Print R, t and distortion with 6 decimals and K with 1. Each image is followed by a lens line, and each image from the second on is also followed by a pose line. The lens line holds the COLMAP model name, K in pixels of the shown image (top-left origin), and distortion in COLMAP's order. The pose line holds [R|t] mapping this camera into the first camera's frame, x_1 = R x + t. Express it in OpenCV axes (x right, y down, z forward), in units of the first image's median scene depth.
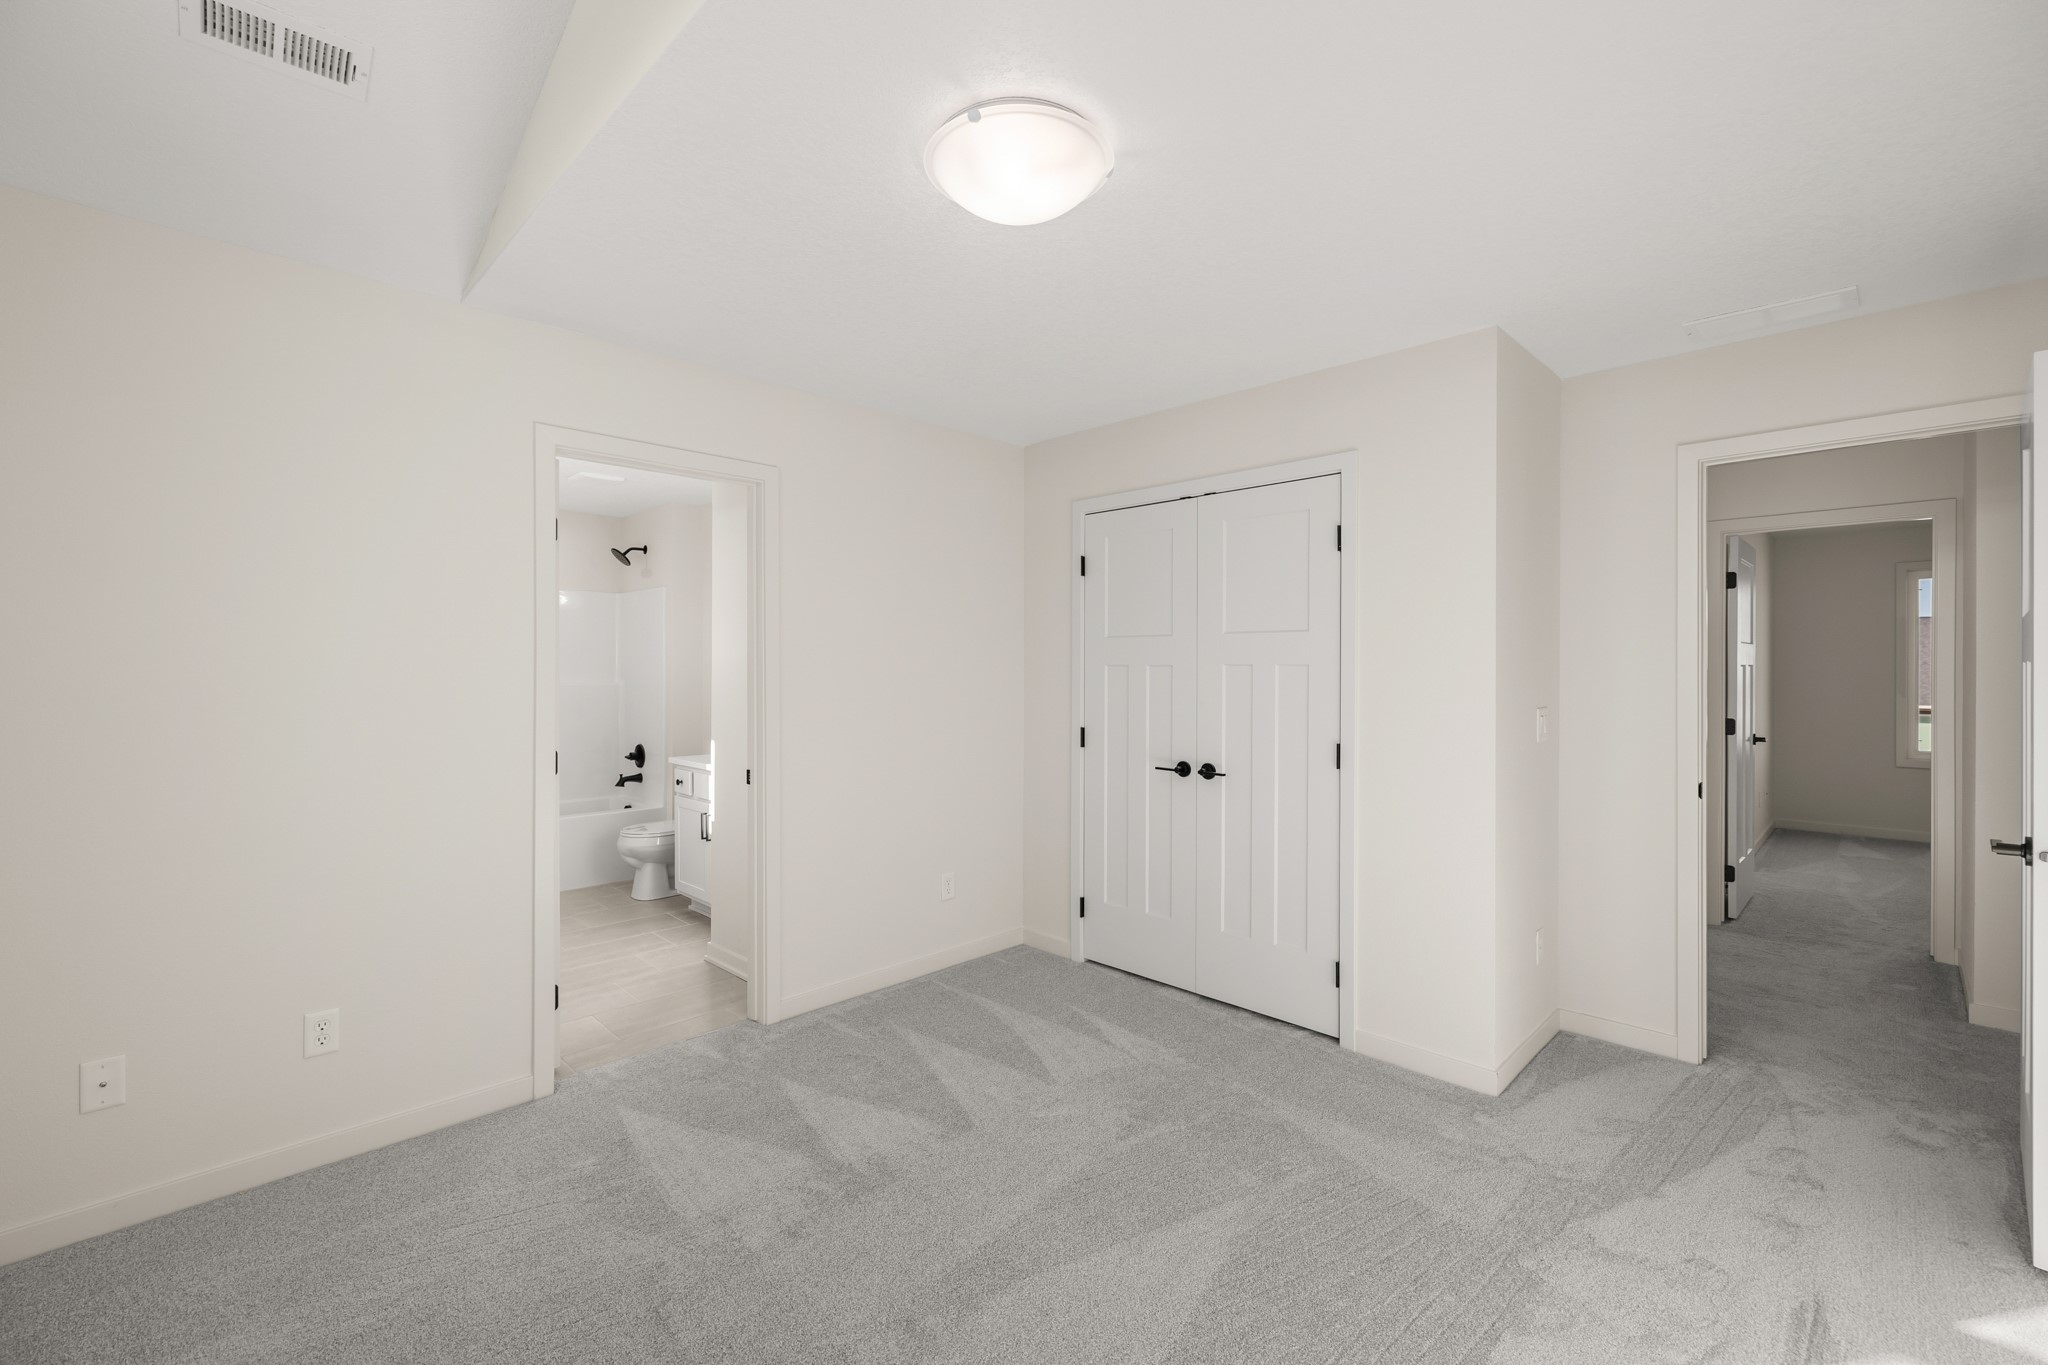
lens RADIAL K [[870.6, 0, 1025.3], [0, 870.6, 672.2], [0, 0, 1]] dist [0.000079, -0.000244]
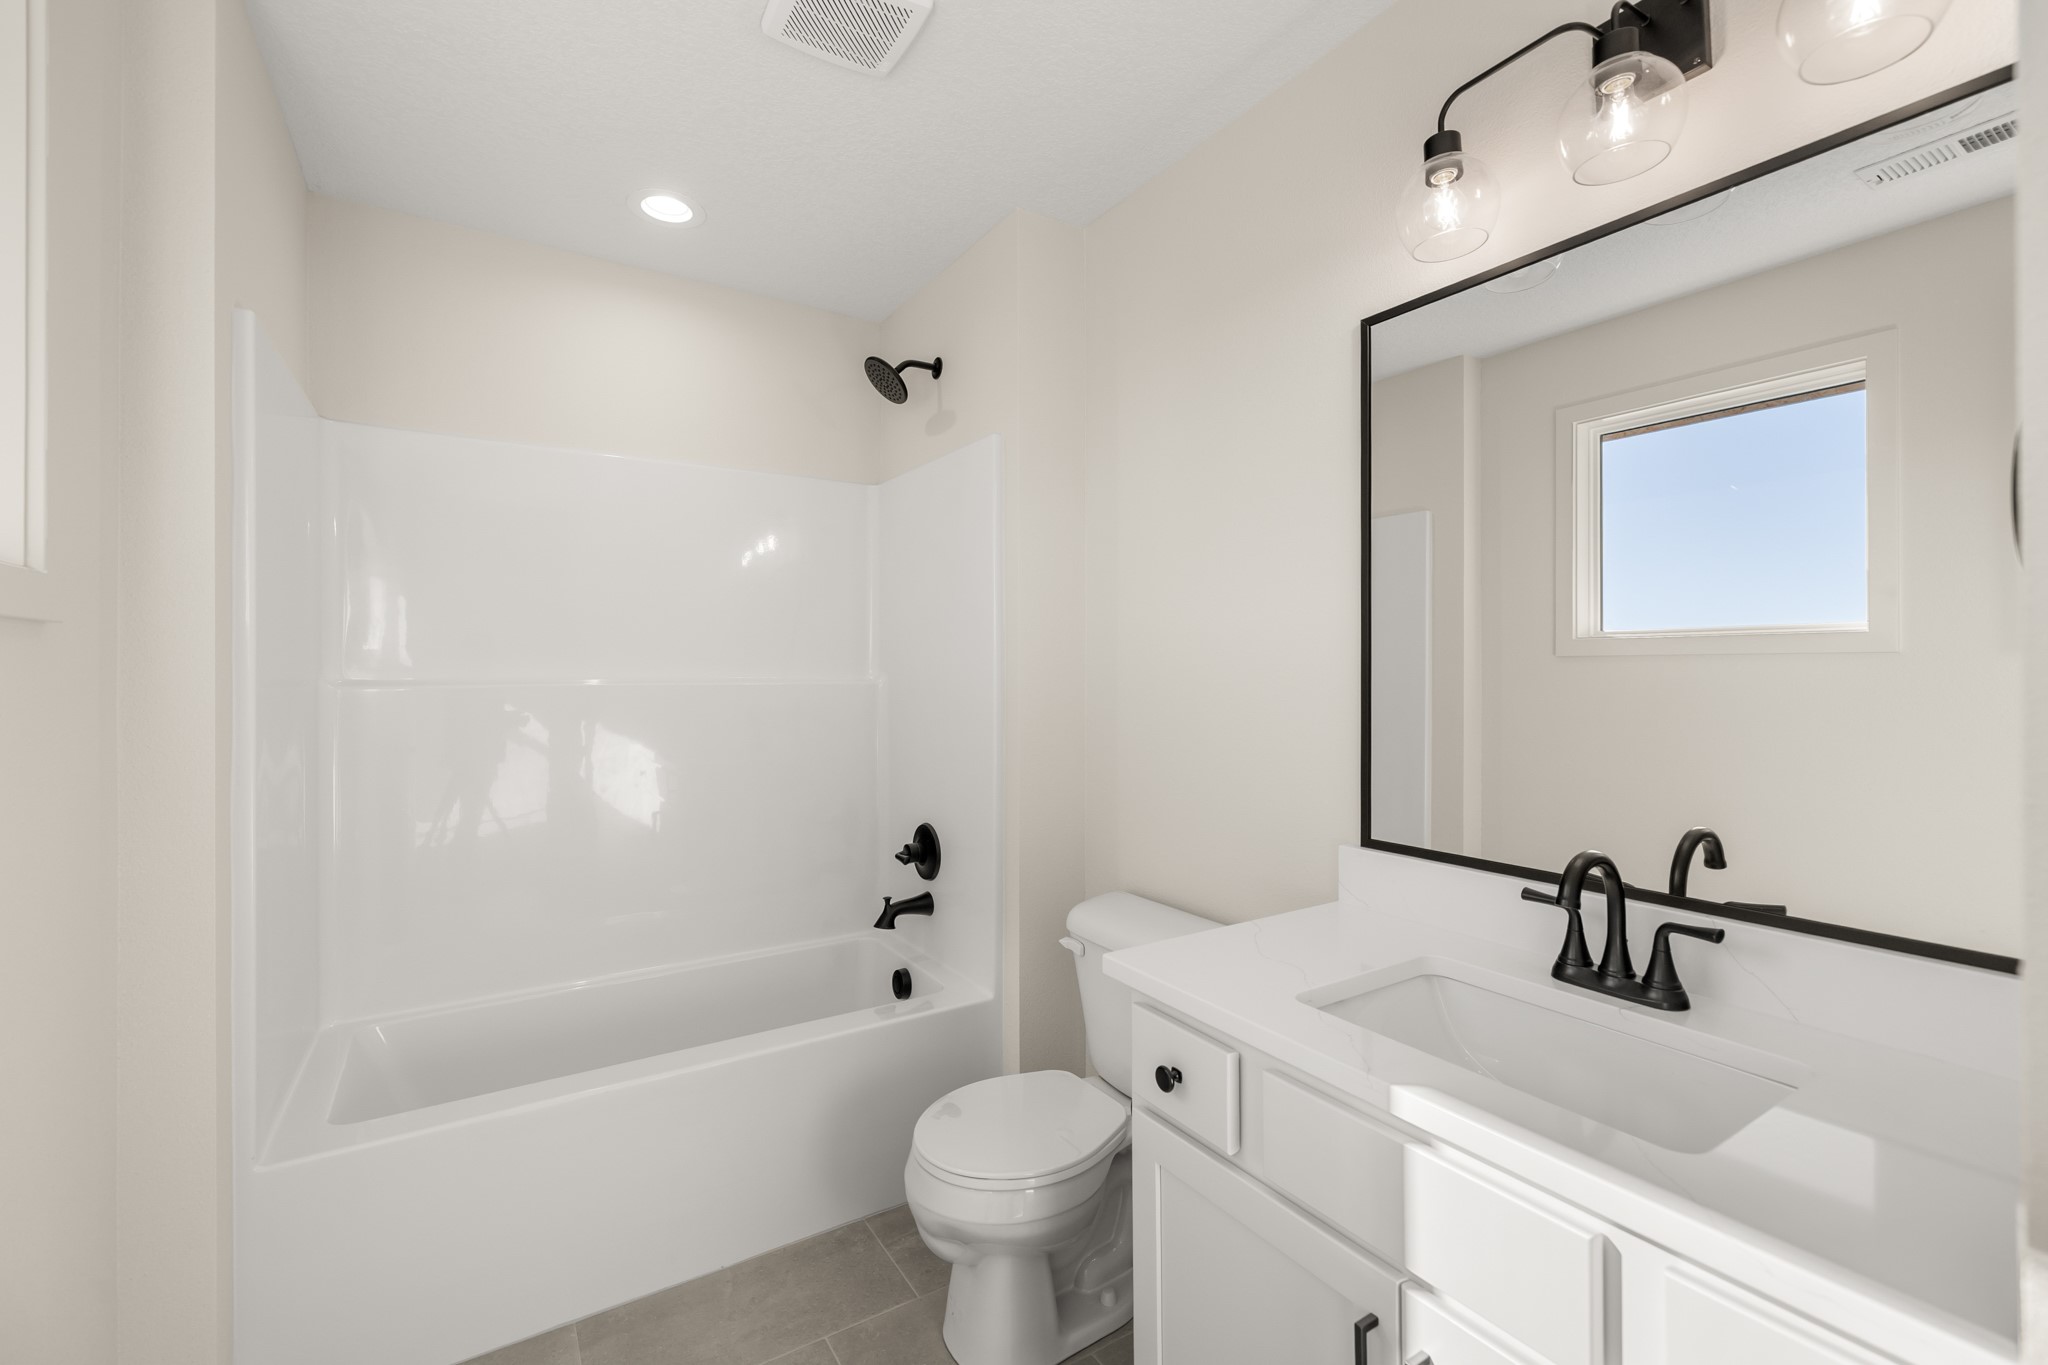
lens RADIAL K [[870.6, 0, 1025.3], [0, 870.6, 672.2], [0, 0, 1]] dist [0.000079, -0.000244]
pose [[0.975929, -0.000969, -0.218086, -0.330842], [0.001614, 0.999995, 0.002779, 0.007878], [0.218082, -0.003064, 0.975926, 0.650627]]
